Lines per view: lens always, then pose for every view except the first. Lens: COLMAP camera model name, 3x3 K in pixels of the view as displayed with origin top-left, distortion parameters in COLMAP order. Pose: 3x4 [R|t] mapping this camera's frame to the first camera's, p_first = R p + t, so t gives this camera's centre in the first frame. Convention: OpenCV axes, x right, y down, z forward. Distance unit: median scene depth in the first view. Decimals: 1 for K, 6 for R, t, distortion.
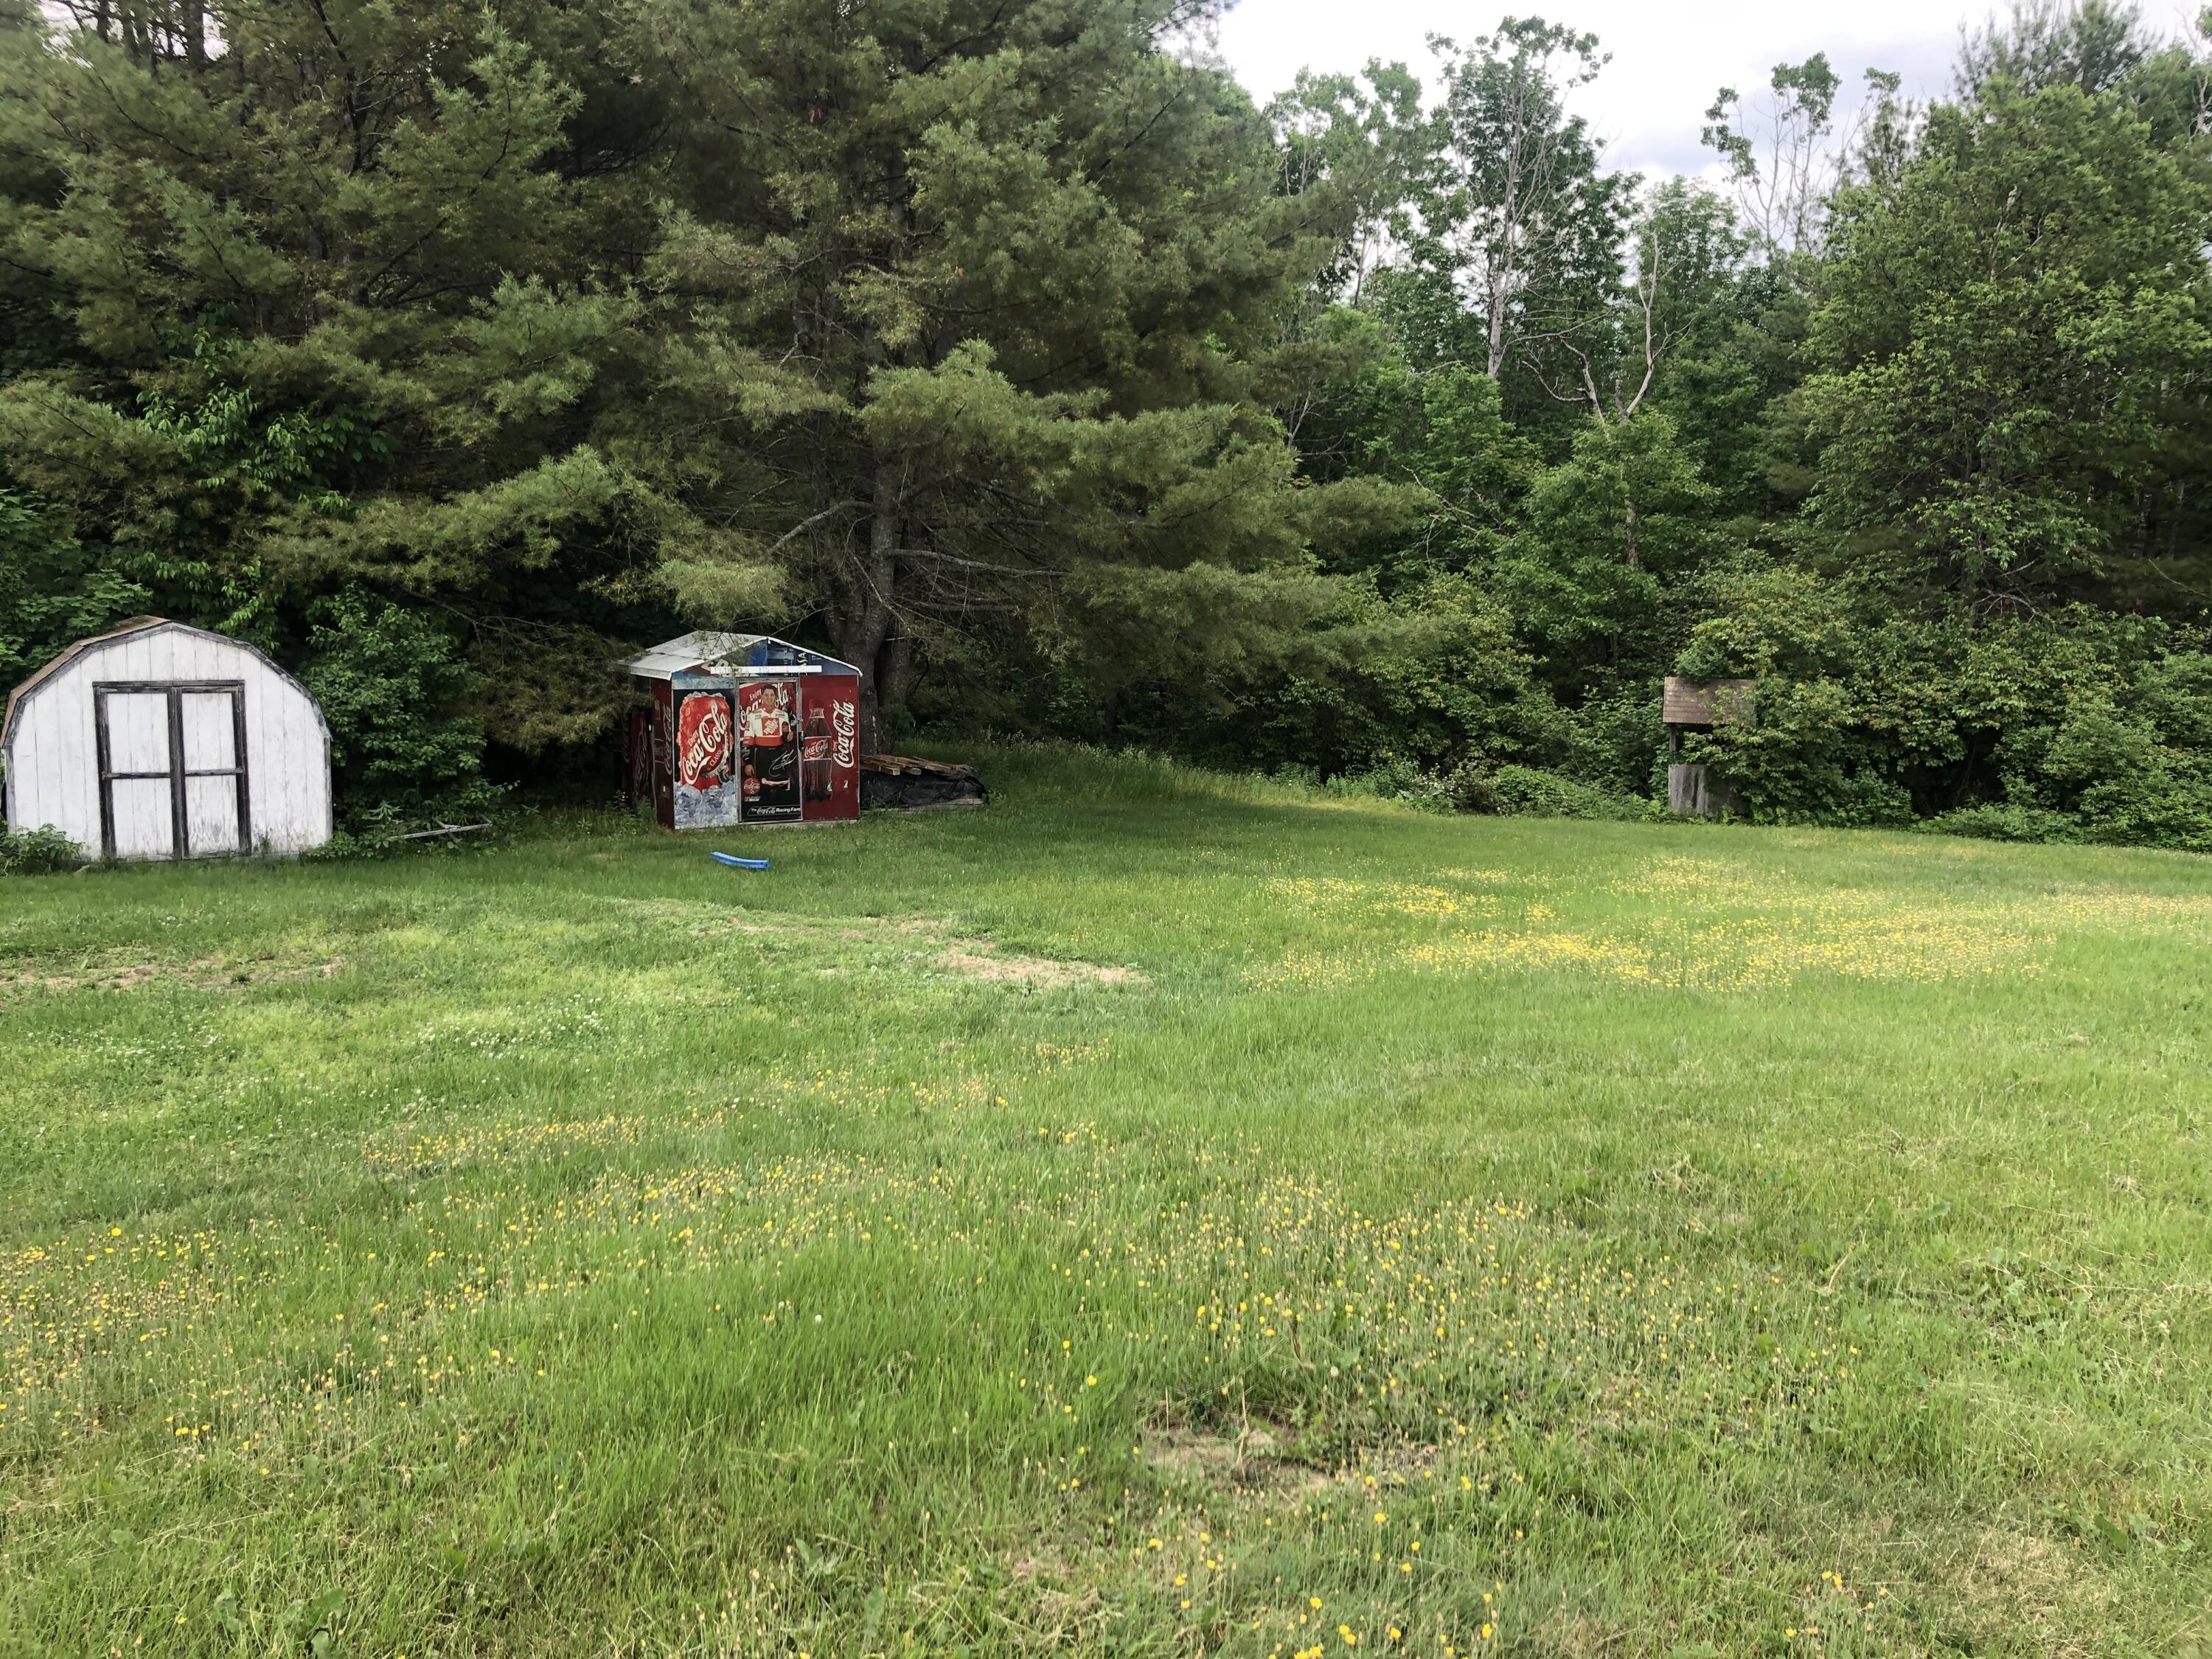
lens RADIAL K [[1808.8, 0, 1105.4], [0, 1808.8, 826.5], [0, 0, 1]] dist [-0.008740, 0.010297]
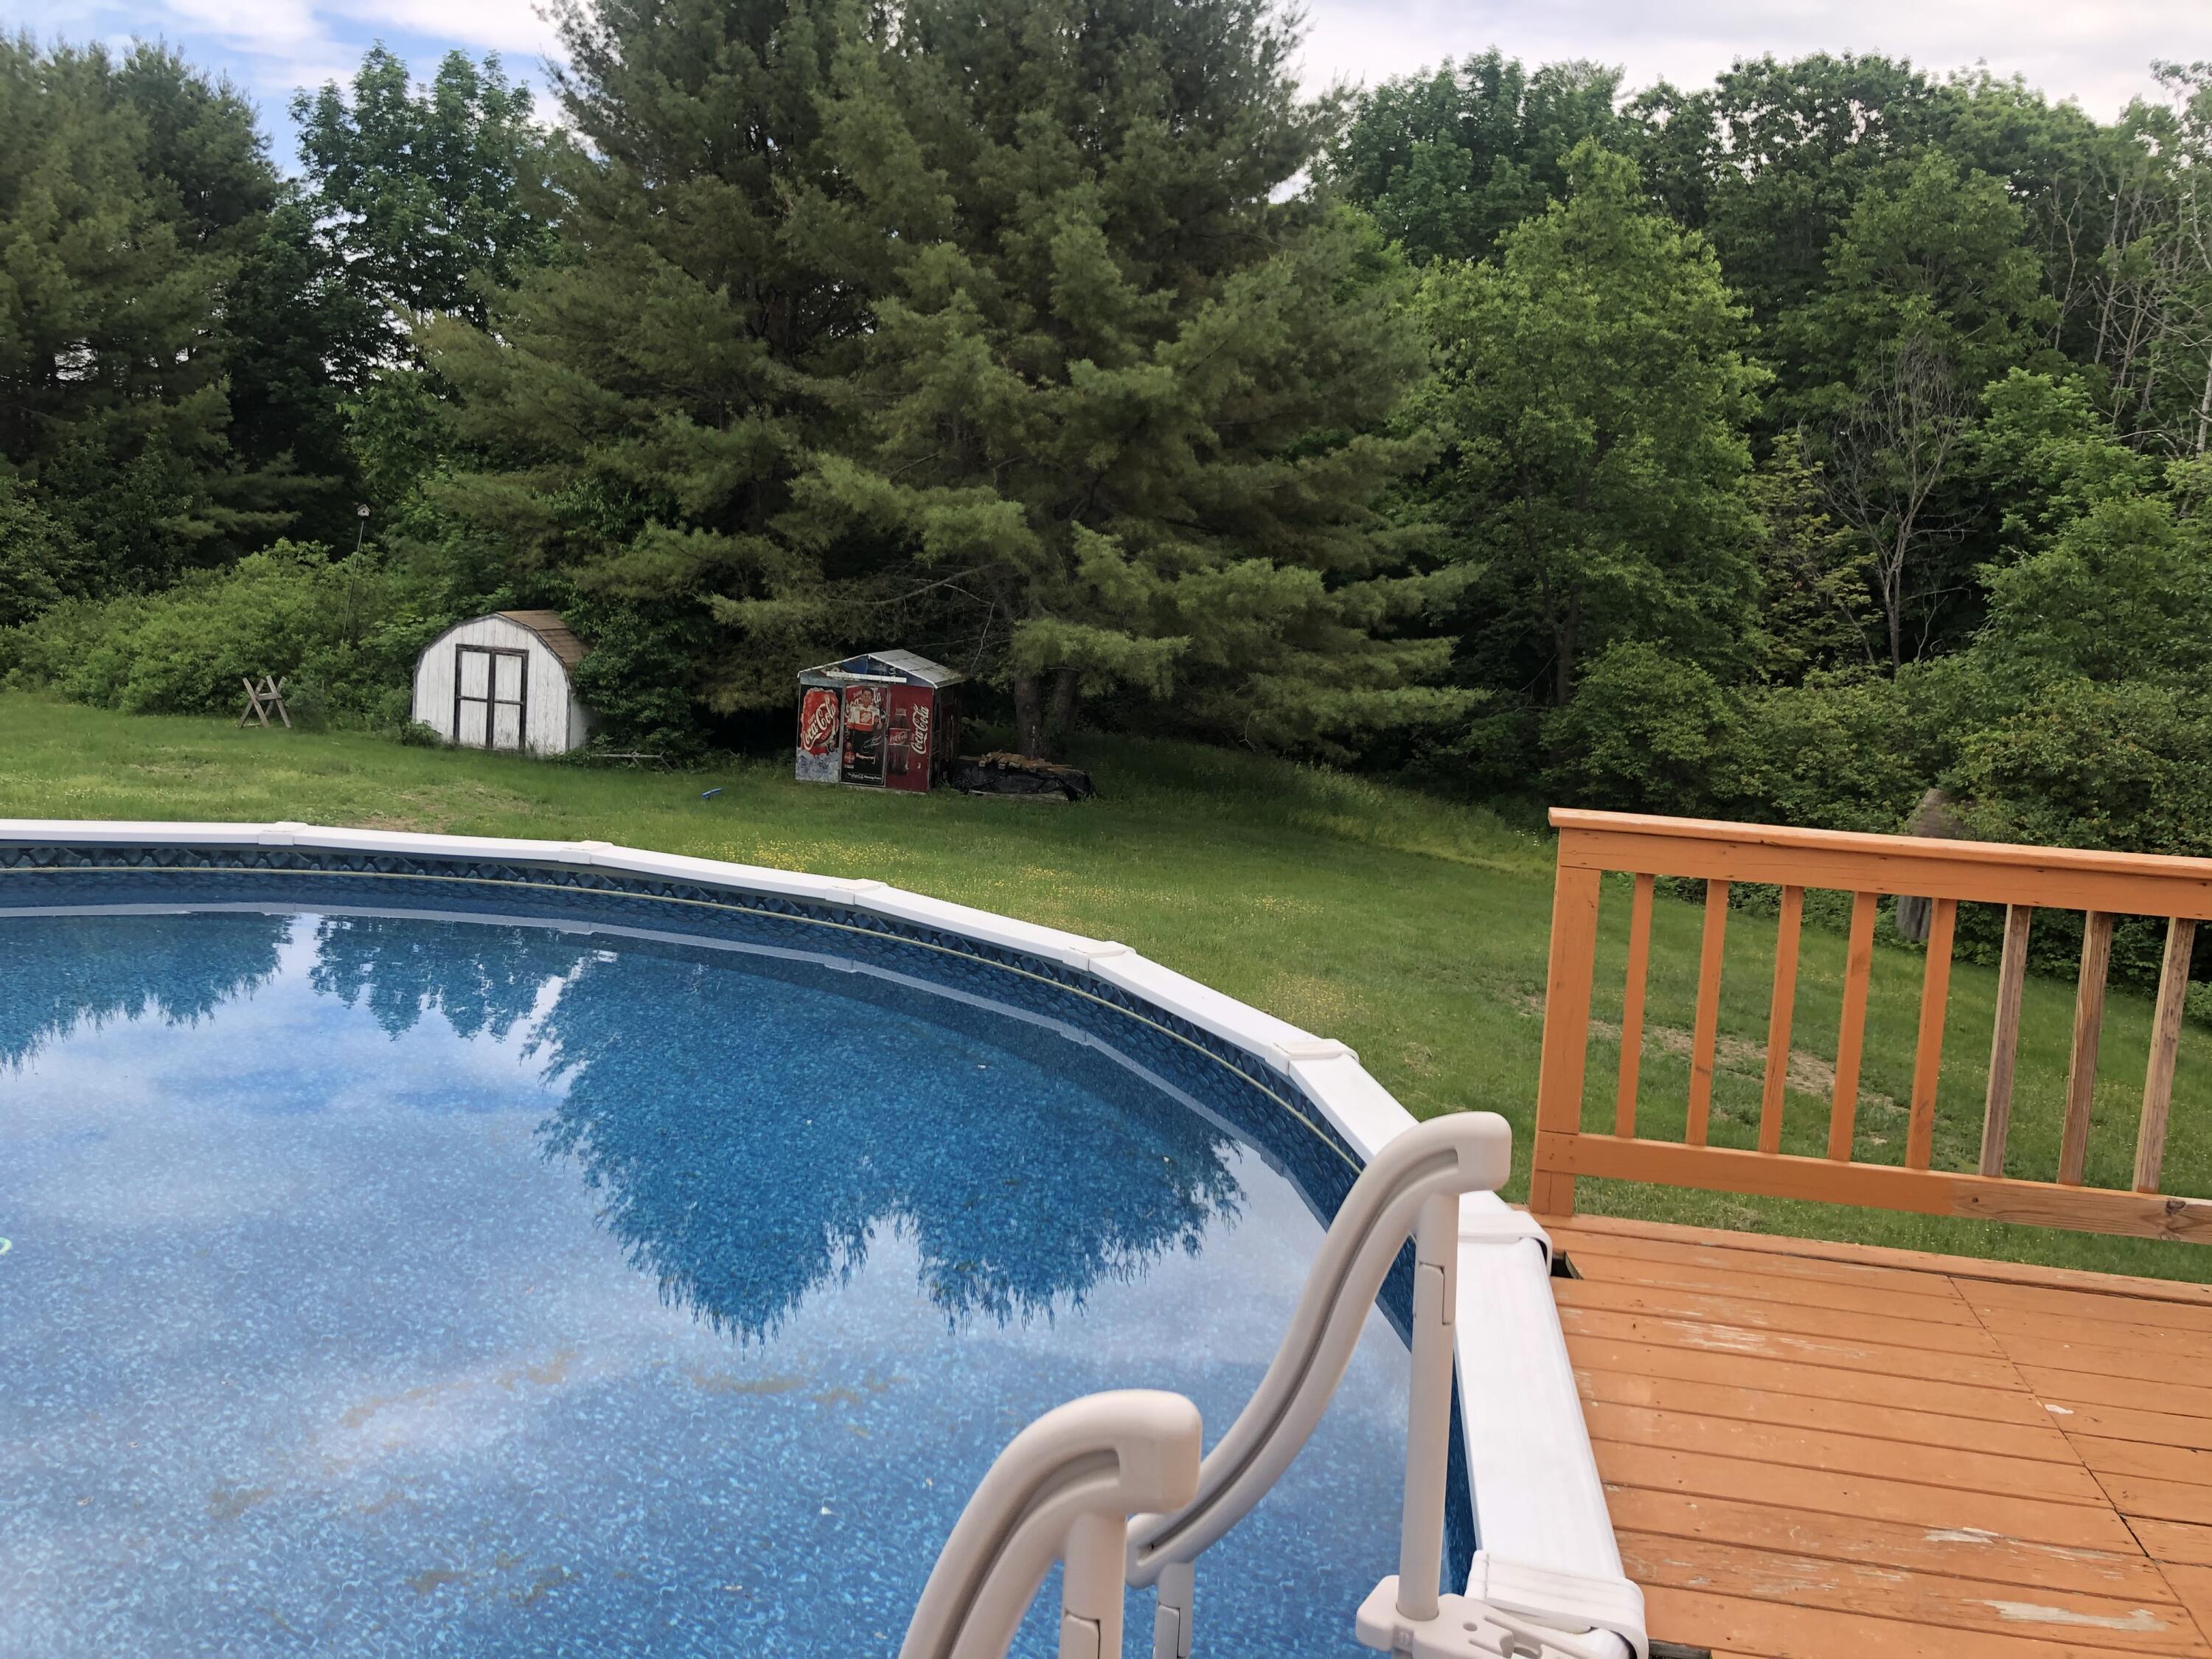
lens RADIAL K [[1808.8, 0, 1105.3], [0, 1808.8, 824.9], [0, 0, 1]] dist [-0.008740, 0.010297]
pose [[0.759492, 0.137832, -0.635747, 0.882886], [-0.150373, 0.988025, 0.034565, -0.050148], [0.632899, 0.069347, 0.771123, 0.036000]]
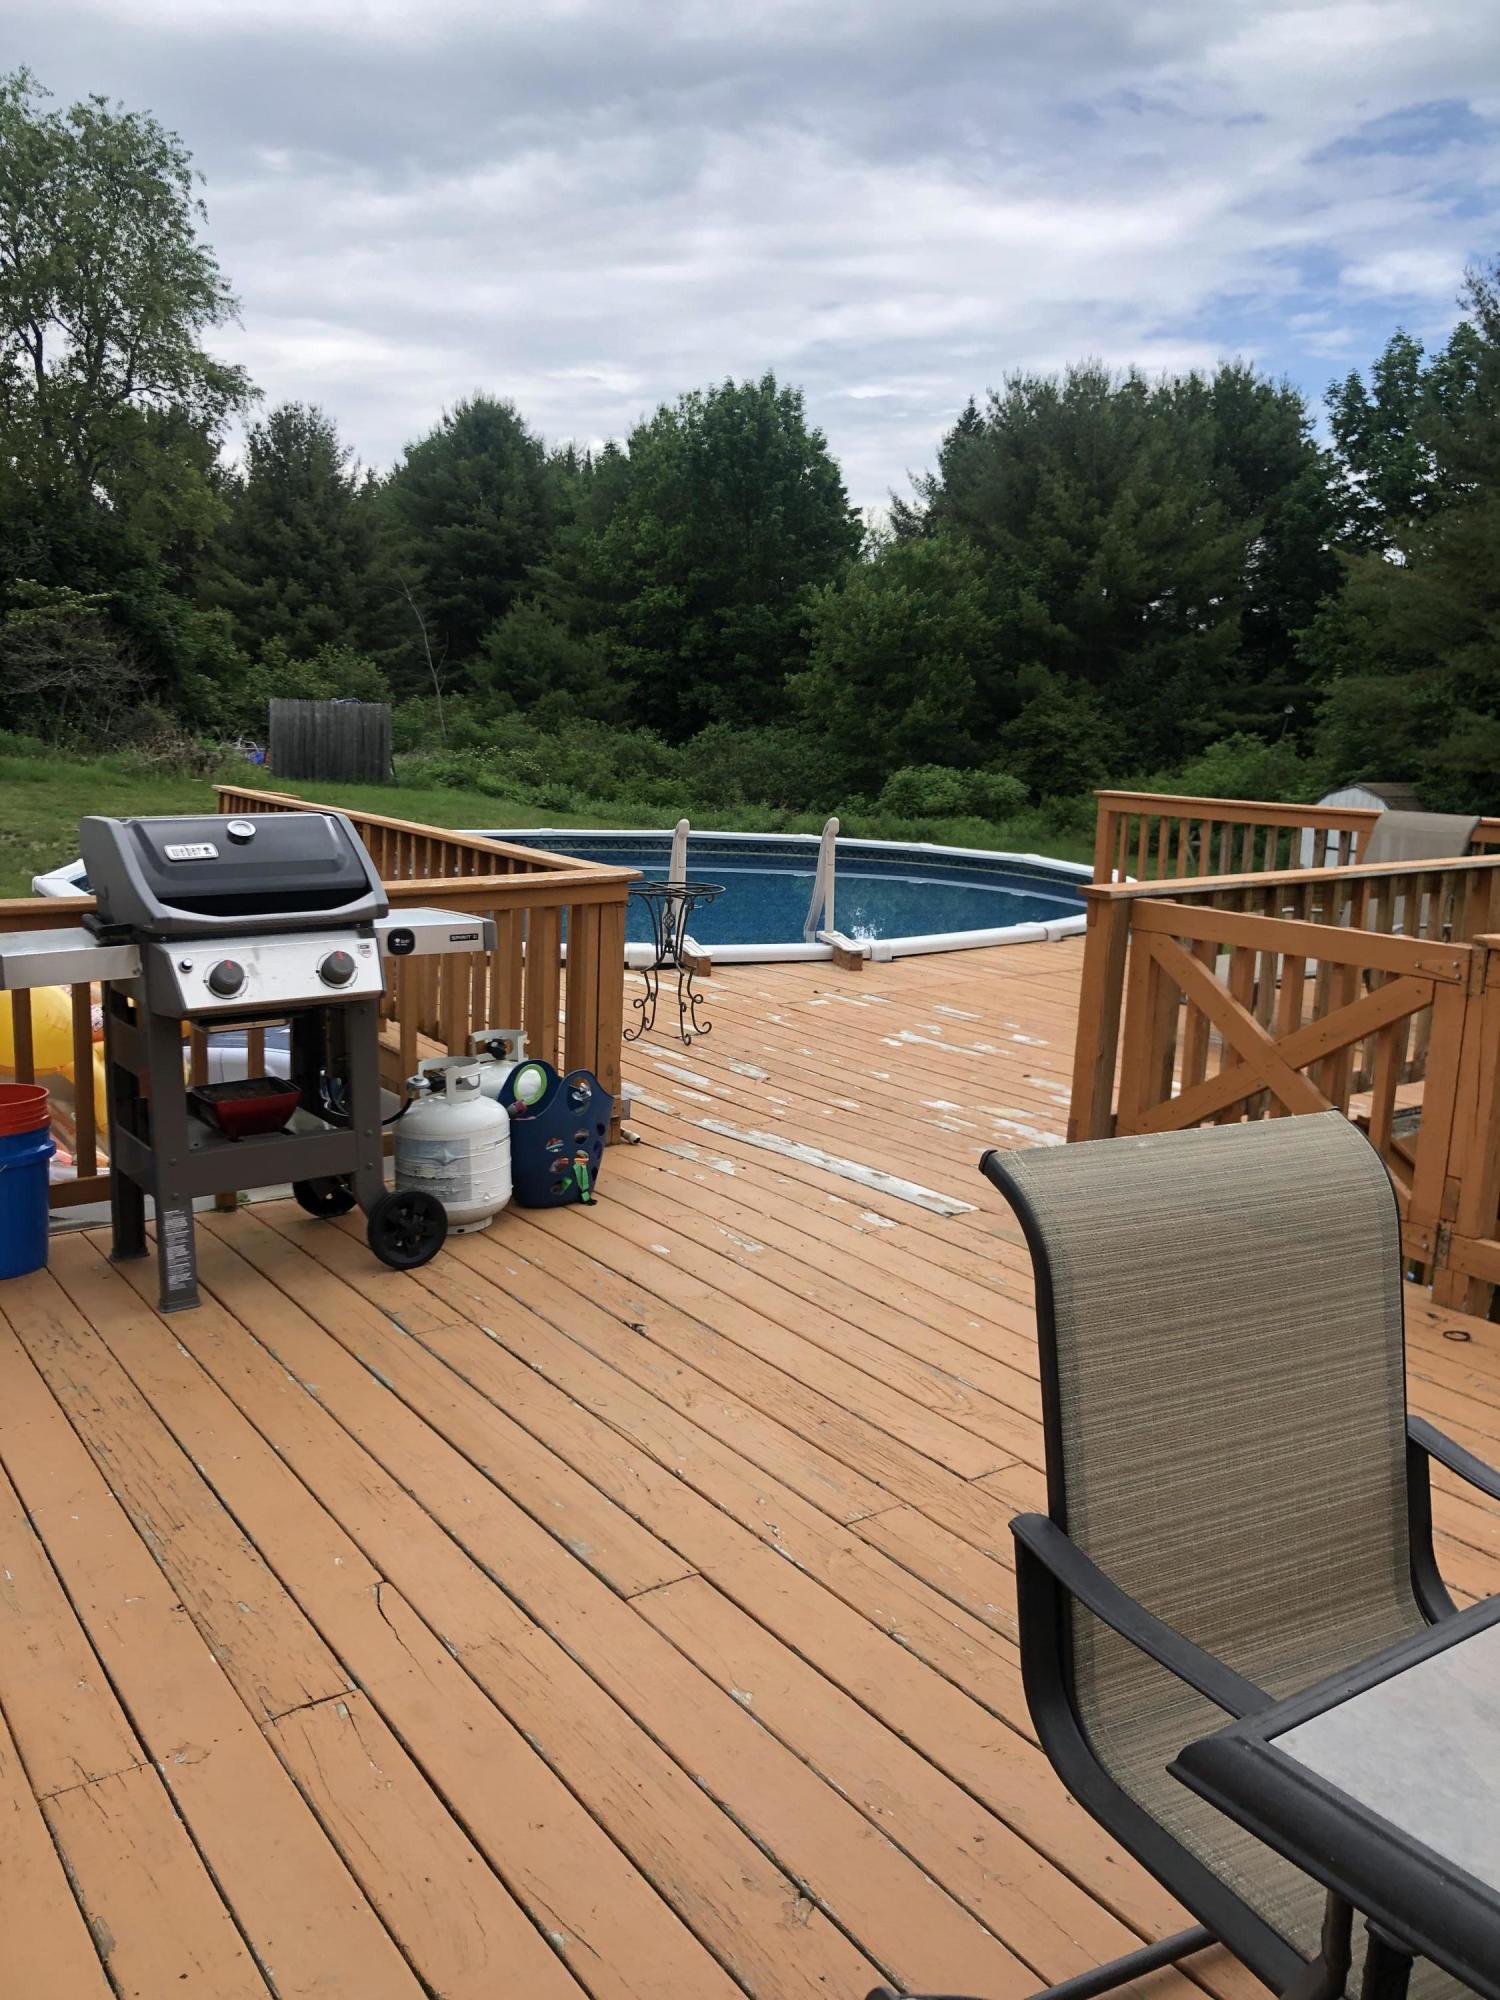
lens RADIAL K [[1635.4, 0, 750.5], [0, 1635.4, 1003.3], [0, 0, 1]] dist [-0.008740, 0.010297]
pose [[0.064166, 0.184552, -0.980726, 1.247244], [-0.170680, 0.970300, 0.171423, -0.056327], [0.983235, 0.156391, 0.093759, 0.082449]]
